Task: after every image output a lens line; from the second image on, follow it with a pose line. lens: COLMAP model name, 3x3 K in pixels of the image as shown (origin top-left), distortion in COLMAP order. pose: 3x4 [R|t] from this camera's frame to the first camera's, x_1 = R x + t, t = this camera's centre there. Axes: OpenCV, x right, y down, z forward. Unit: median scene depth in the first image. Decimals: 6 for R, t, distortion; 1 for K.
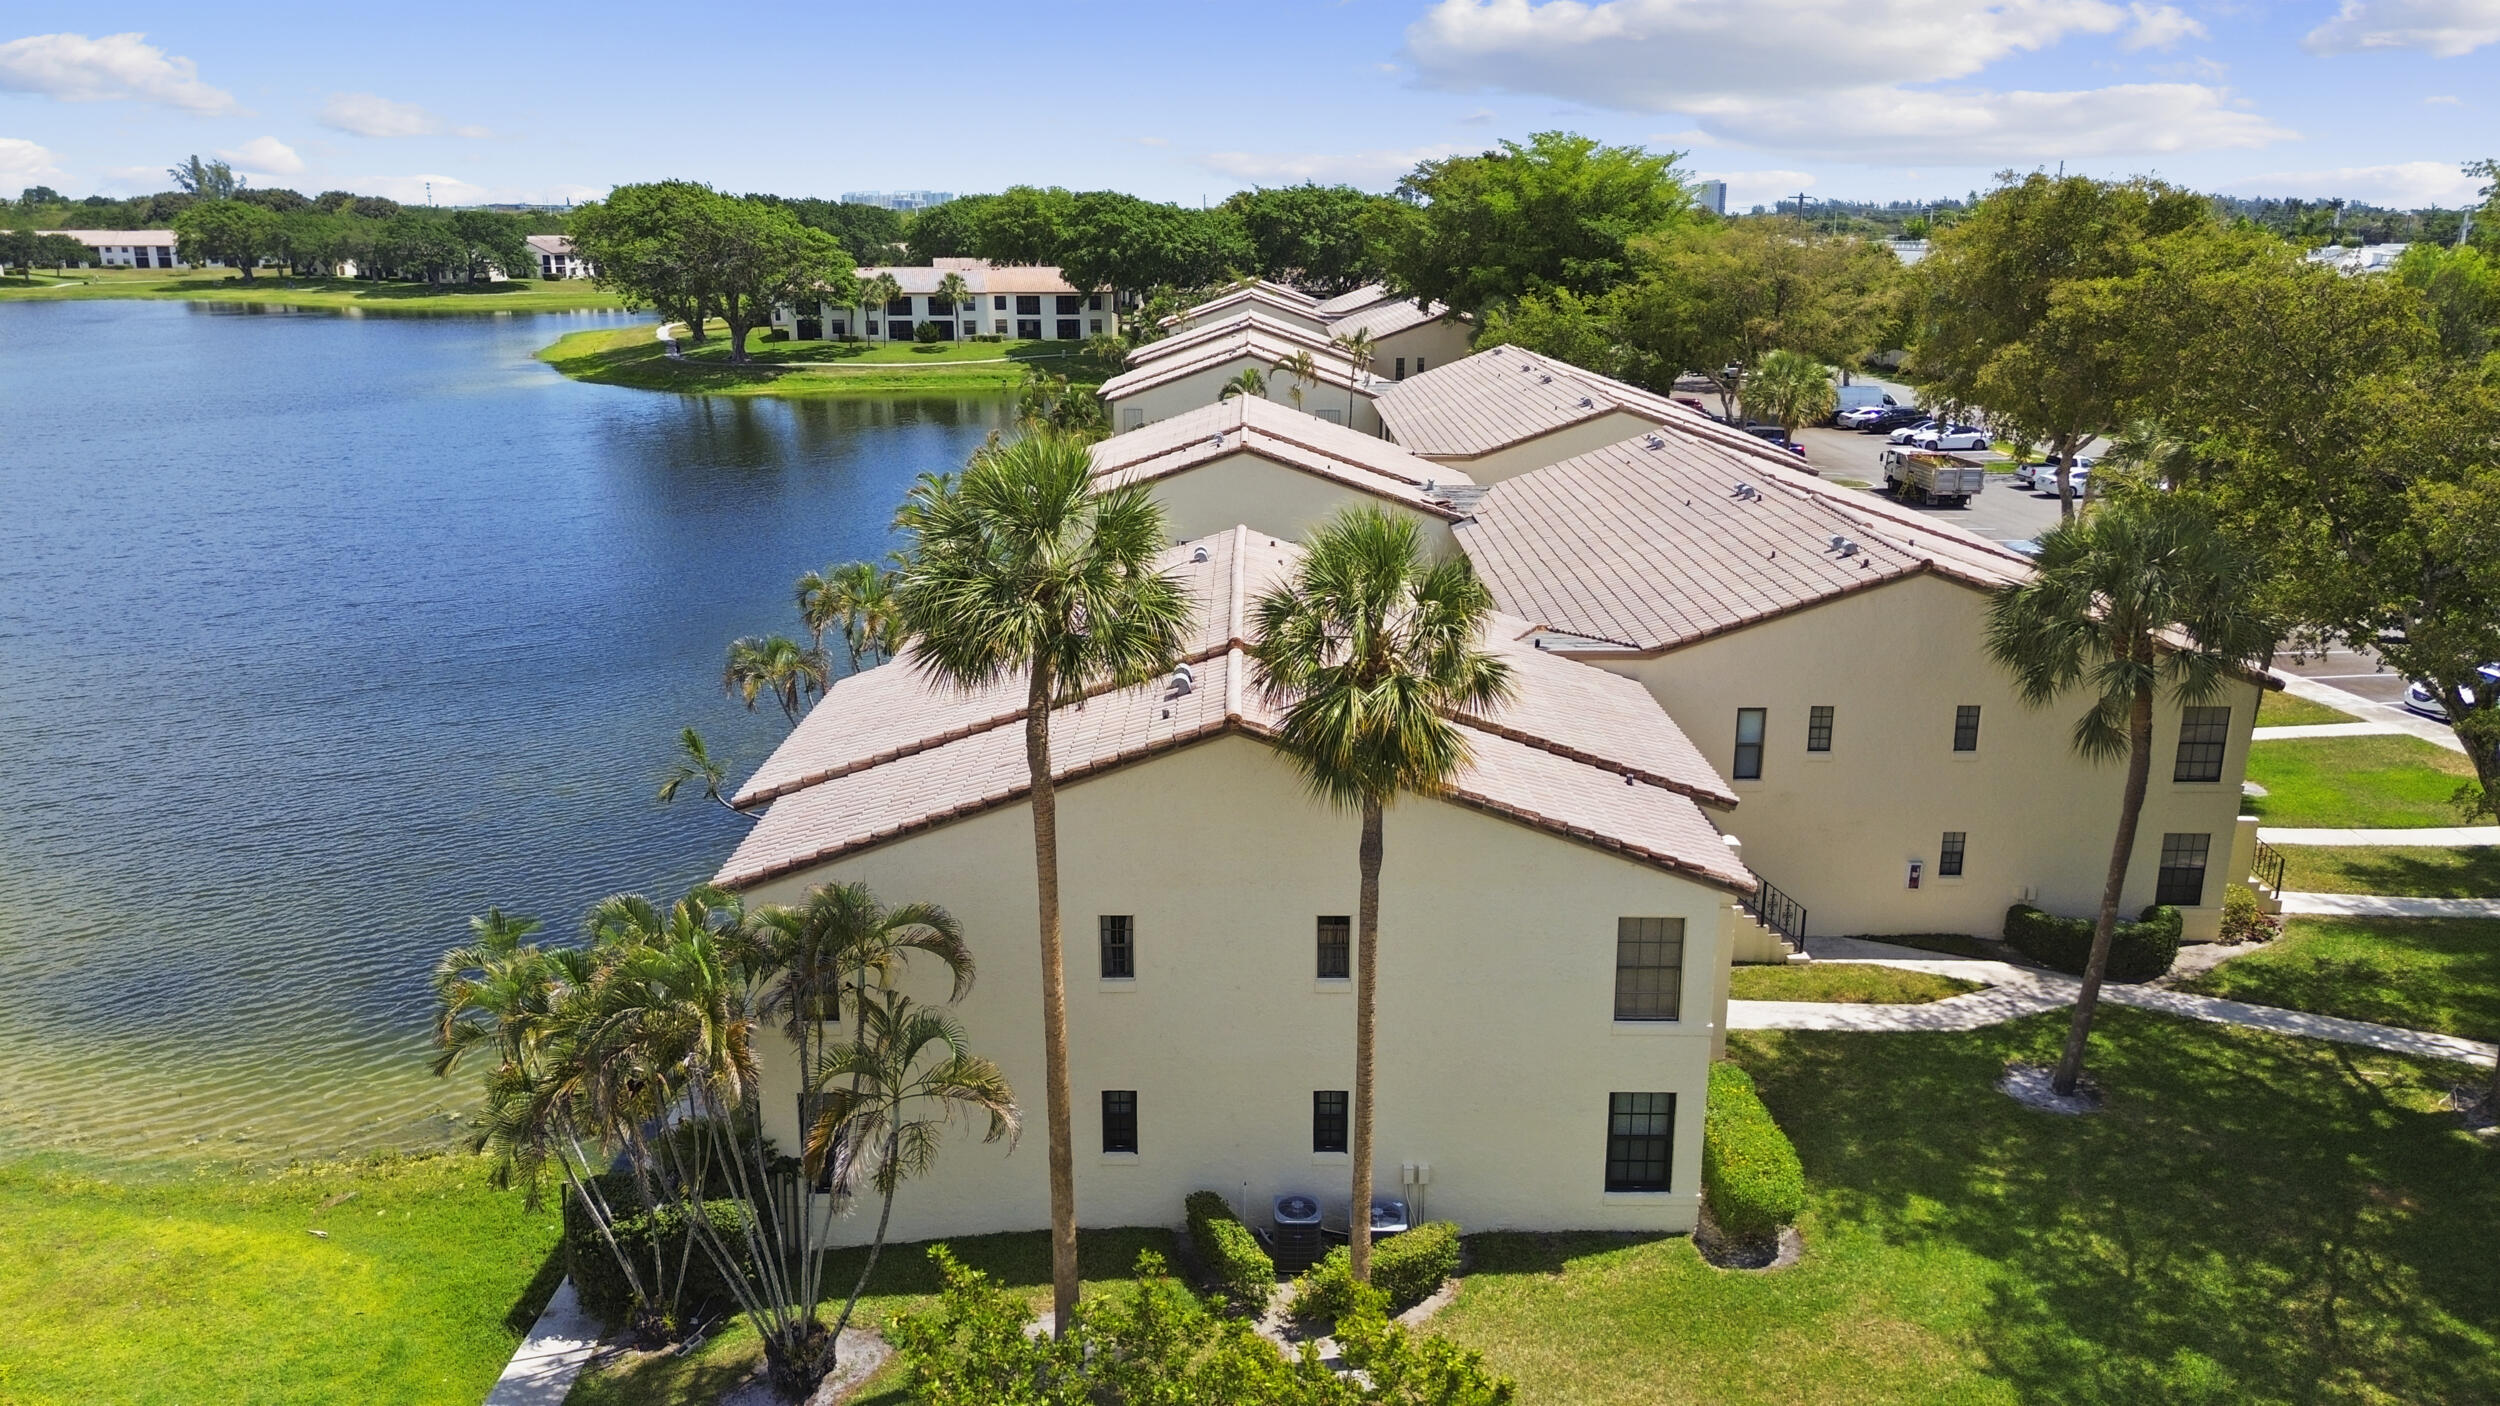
lens RADIAL K [[1812.2, 0, 1250.0], [0, 1812.2, 703.0], [0, 0, 1]] dist [0.076256, -0.053124]
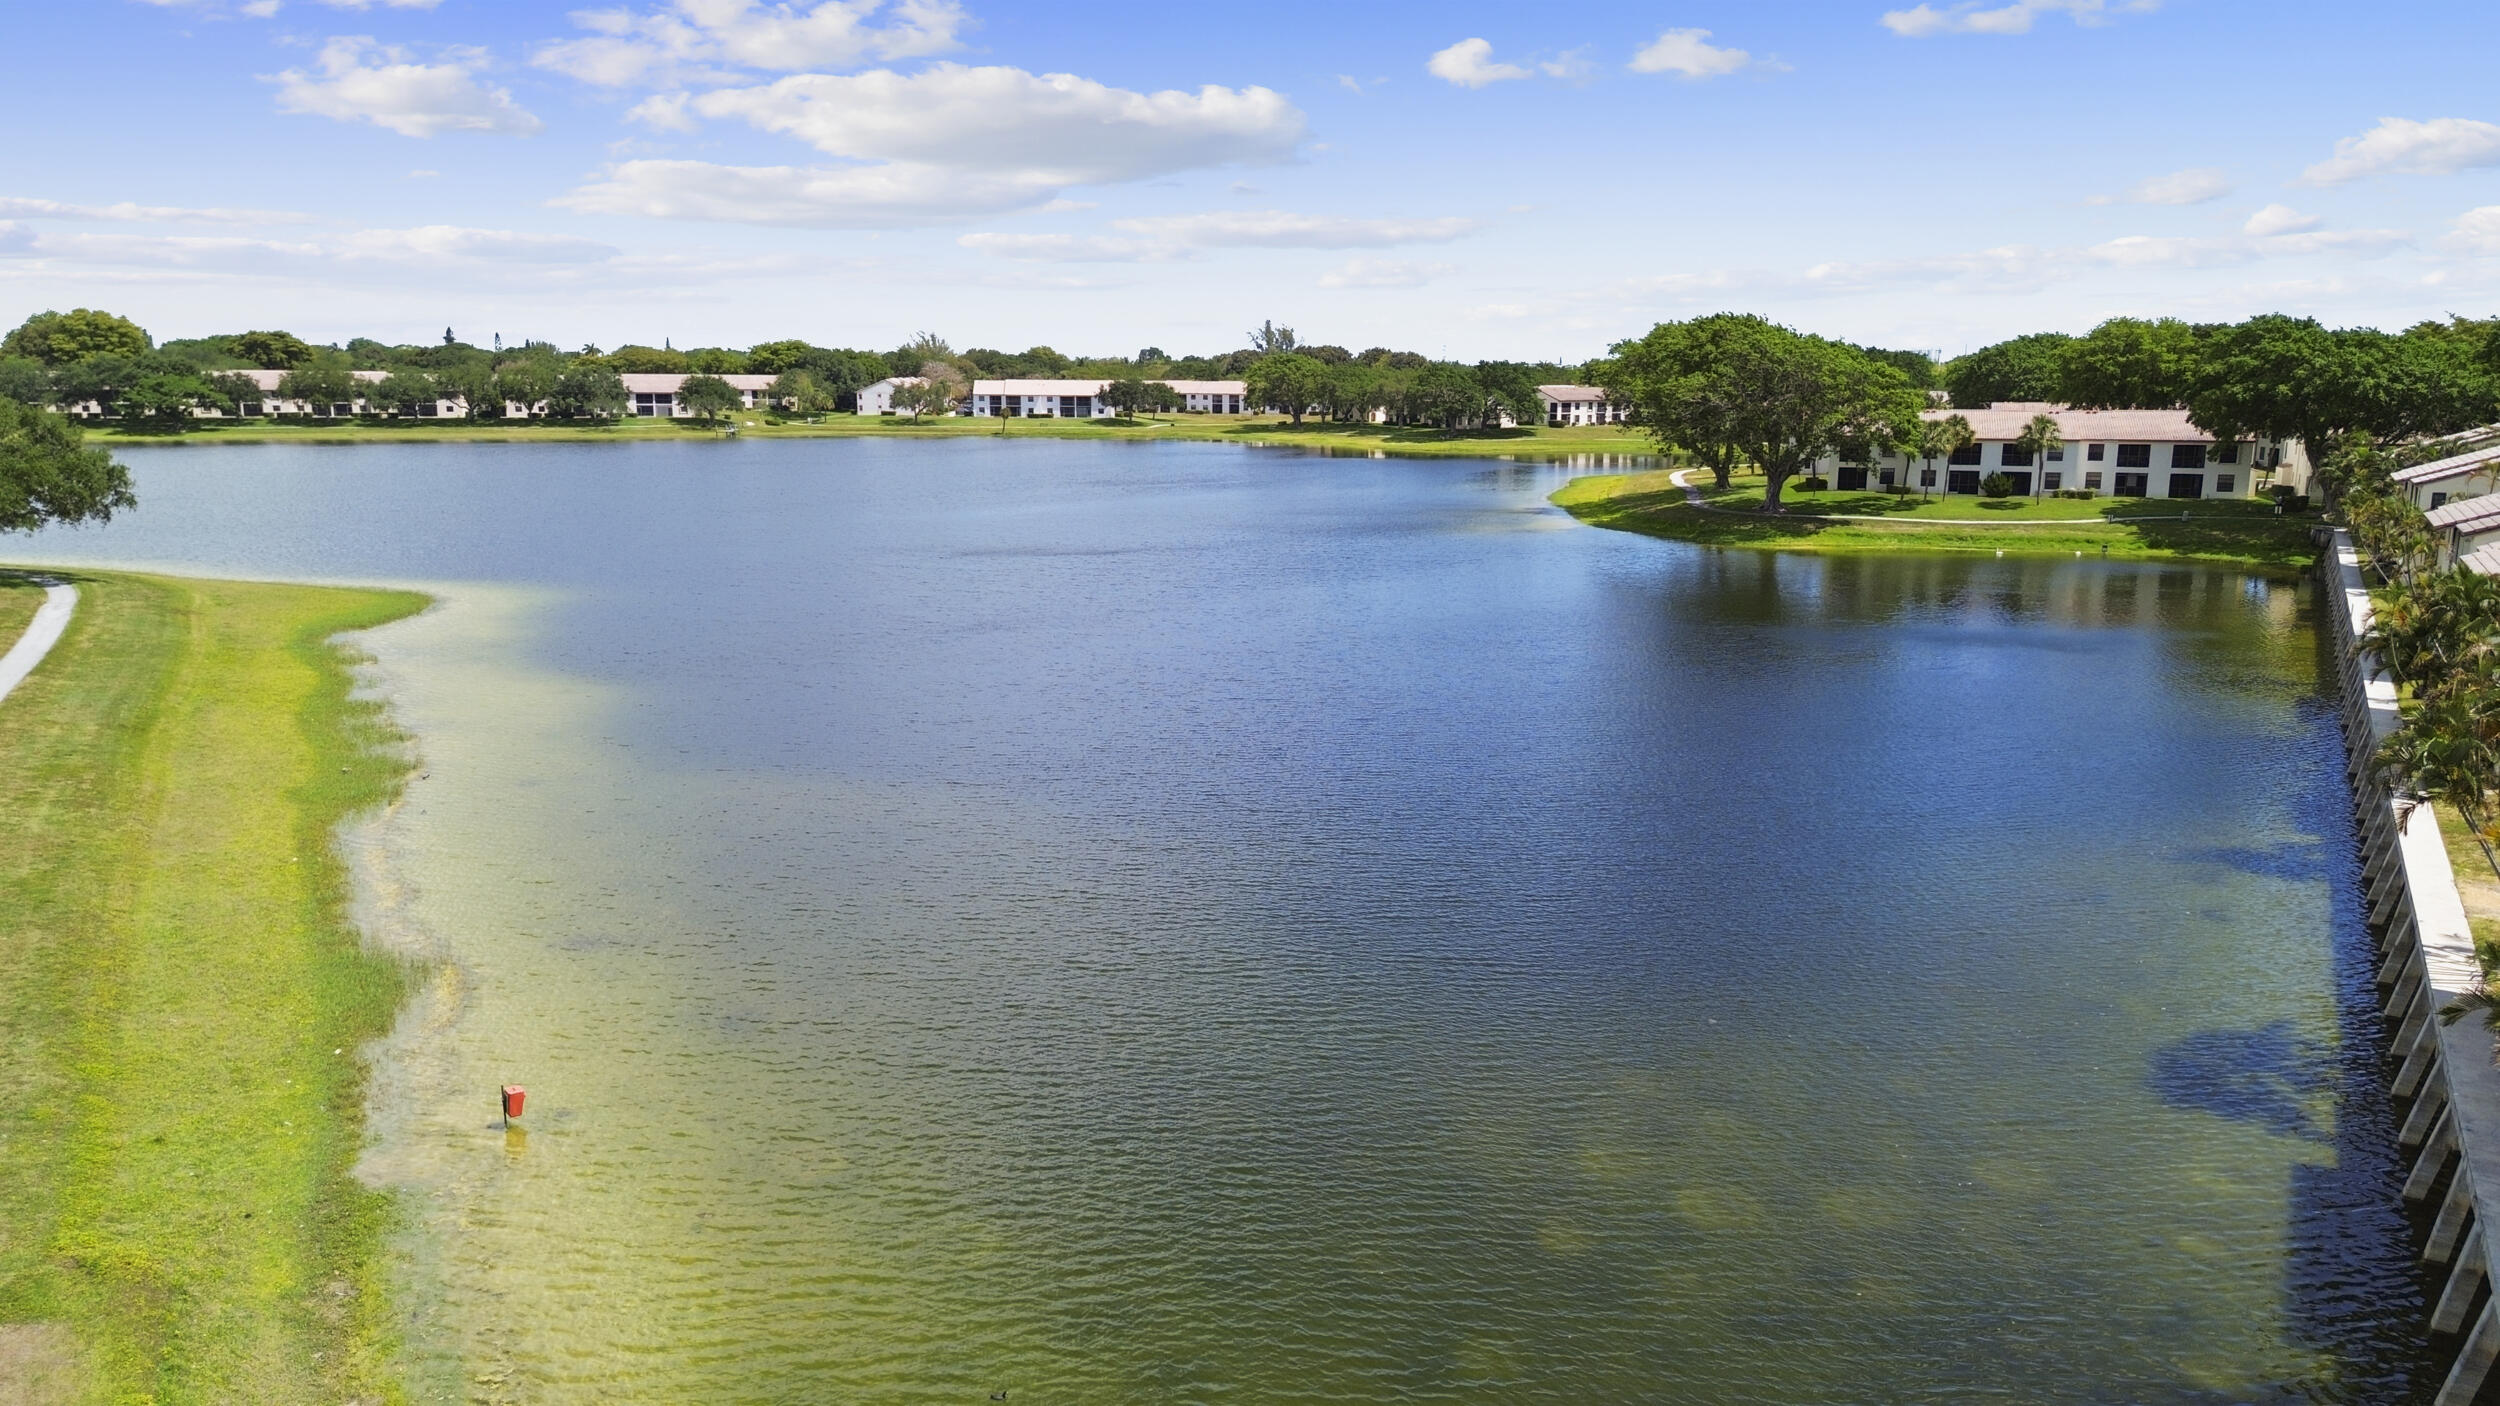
lens RADIAL K [[1812.2, 0, 1250.0], [0, 1812.2, 703.0], [0, 0, 1]] dist [0.076256, -0.053124]
pose [[0.873104, 0.093572, -0.478470, -0.062463], [-0.132255, 0.990067, -0.047713, -0.017871], [0.469253, 0.104938, 0.876806, 0.106082]]
